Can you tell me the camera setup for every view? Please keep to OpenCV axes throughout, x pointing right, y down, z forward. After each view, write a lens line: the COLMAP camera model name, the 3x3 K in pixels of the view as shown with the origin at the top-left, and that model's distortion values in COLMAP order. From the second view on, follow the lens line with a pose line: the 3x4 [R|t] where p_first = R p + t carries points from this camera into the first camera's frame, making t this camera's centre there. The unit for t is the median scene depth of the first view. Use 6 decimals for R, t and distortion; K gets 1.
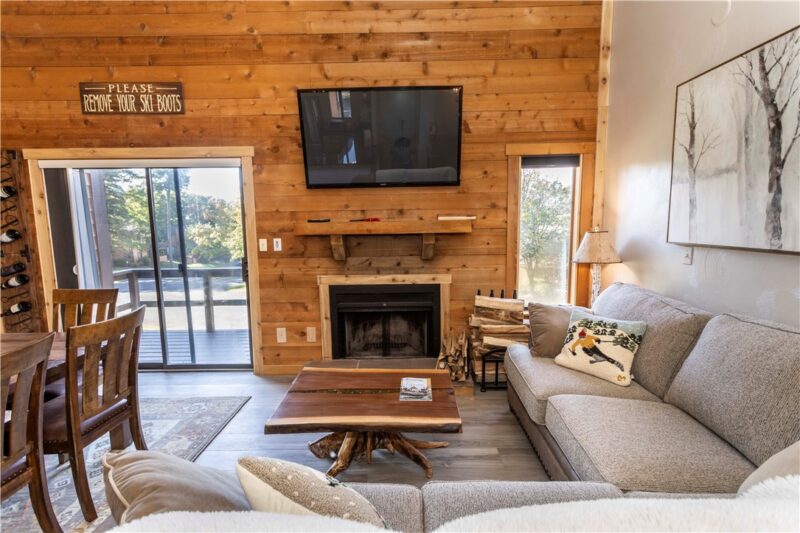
lens RADIAL K [[377.3, 0, 405.0], [0, 377.3, 267.2], [0, 0, 1]] dist [0.008072, 0.001006]
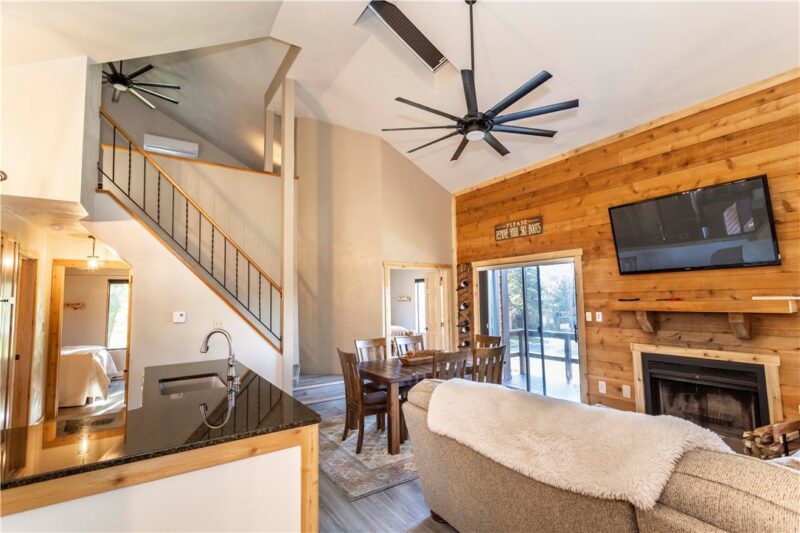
lens RADIAL K [[377.3, 0, 405.0], [0, 377.3, 267.2], [0, 0, 1]] dist [0.008072, 0.001006]
pose [[0.561209, -0.063330, -0.825248, 0.413757], [-0.087480, 0.986945, -0.135230, 0.009146], [0.823038, 0.148085, 0.548342, -0.350813]]
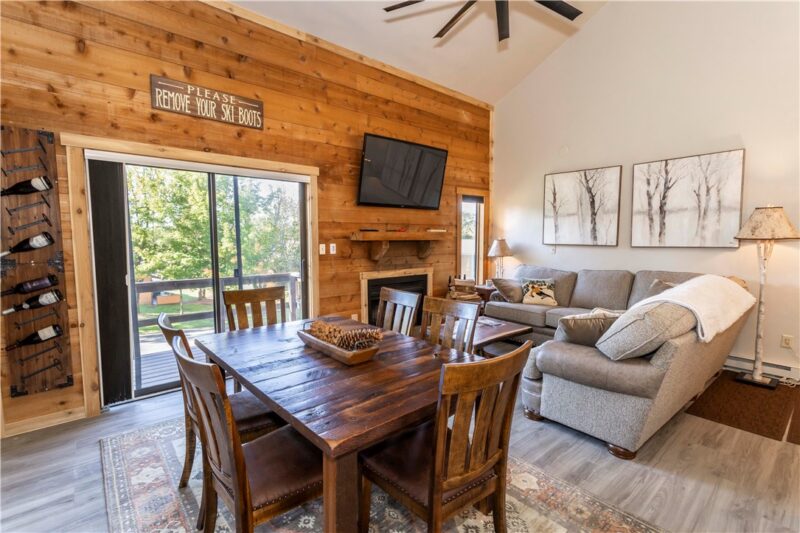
lens RADIAL K [[377.3, 0, 405.0], [0, 377.3, 267.2], [0, 0, 1]] dist [0.008072, 0.001006]
pose [[0.742270, -0.041594, 0.668809, -1.016891], [0.067100, 0.997669, -0.012424, 0.031223], [-0.666733, 0.054099, 0.743331, -0.062501]]
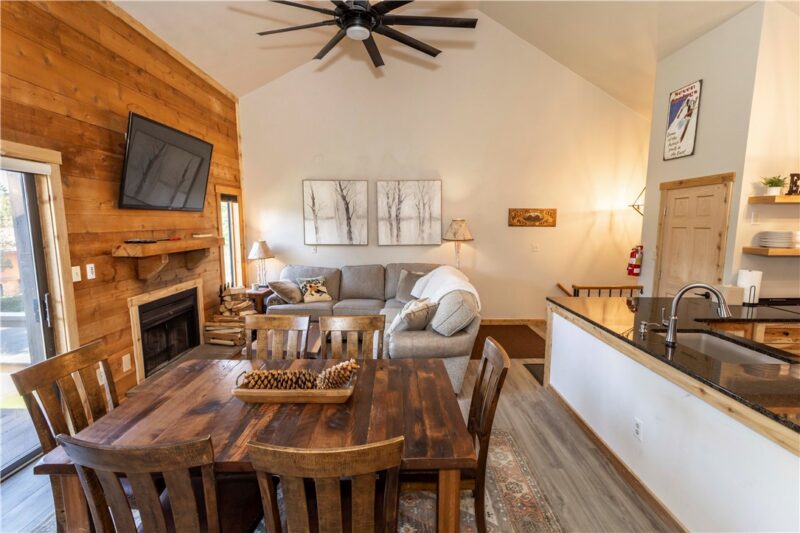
lens RADIAL K [[377.3, 0, 405.0], [0, 377.3, 267.2], [0, 0, 1]] dist [0.008072, 0.001006]
pose [[-0.022943, -0.108692, 0.993811, -1.242304], [0.115532, 0.987124, 0.110627, -0.084651], [-0.993039, 0.117355, -0.010091, 0.314741]]
